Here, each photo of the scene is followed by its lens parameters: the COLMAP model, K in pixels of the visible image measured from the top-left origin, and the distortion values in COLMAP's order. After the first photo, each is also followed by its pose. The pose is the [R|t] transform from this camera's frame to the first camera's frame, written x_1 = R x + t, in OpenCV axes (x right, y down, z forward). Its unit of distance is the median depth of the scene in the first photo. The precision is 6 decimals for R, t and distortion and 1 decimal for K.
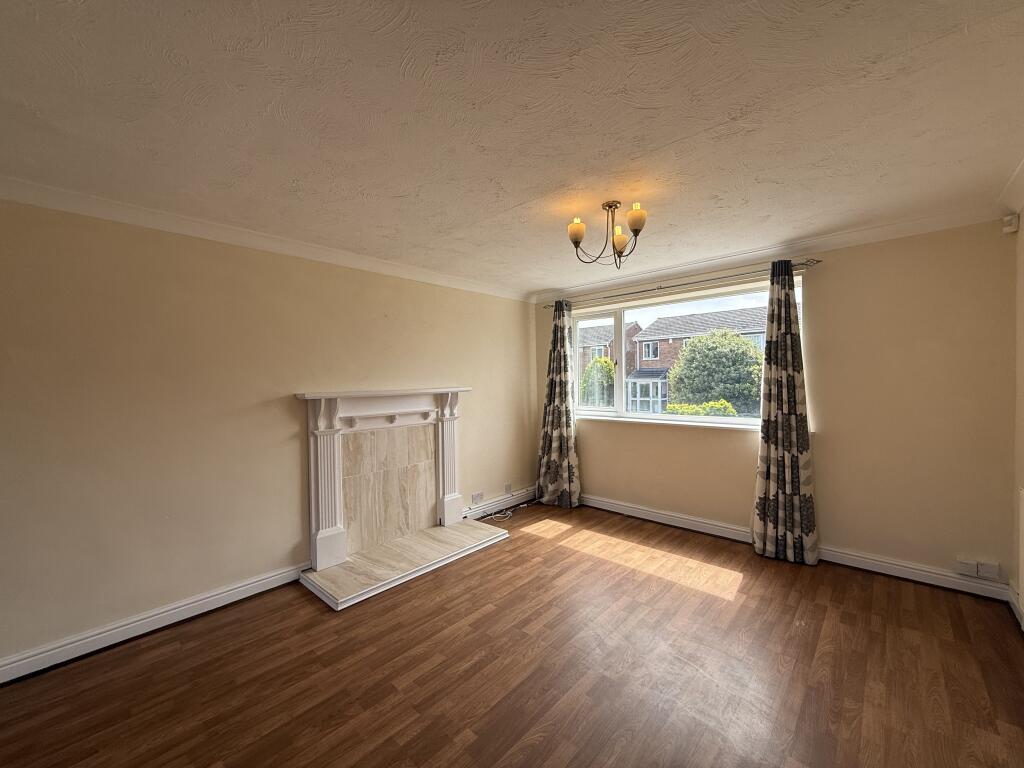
lens RADIAL K [[409.7, 0, 512.0], [0, 409.7, 384.0], [0, 0, 1]] dist [-0.000385, 0.000433]
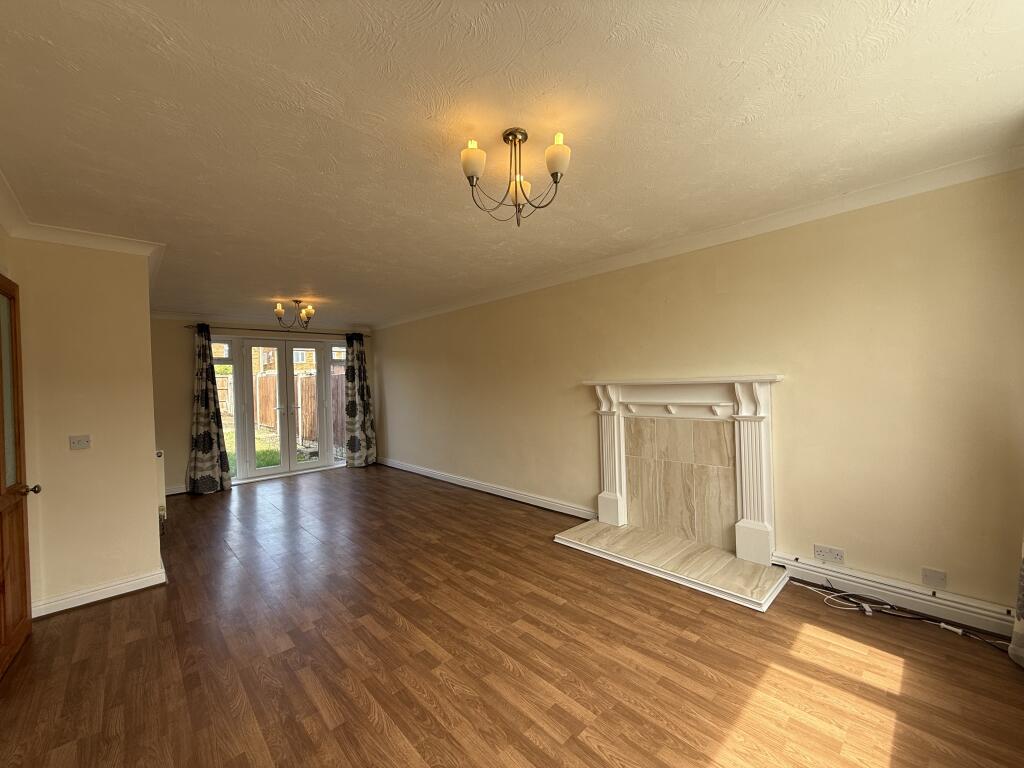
lens RADIAL K [[409.7, 0, 512.0], [0, 409.7, 384.0], [0, 0, 1]] dist [-0.000385, 0.000433]
pose [[-0.067446, 0.026343, -0.997375, 0.697124], [0.020539, 0.999476, 0.025009, -0.003566], [0.997512, -0.018798, -0.067952, 0.723787]]
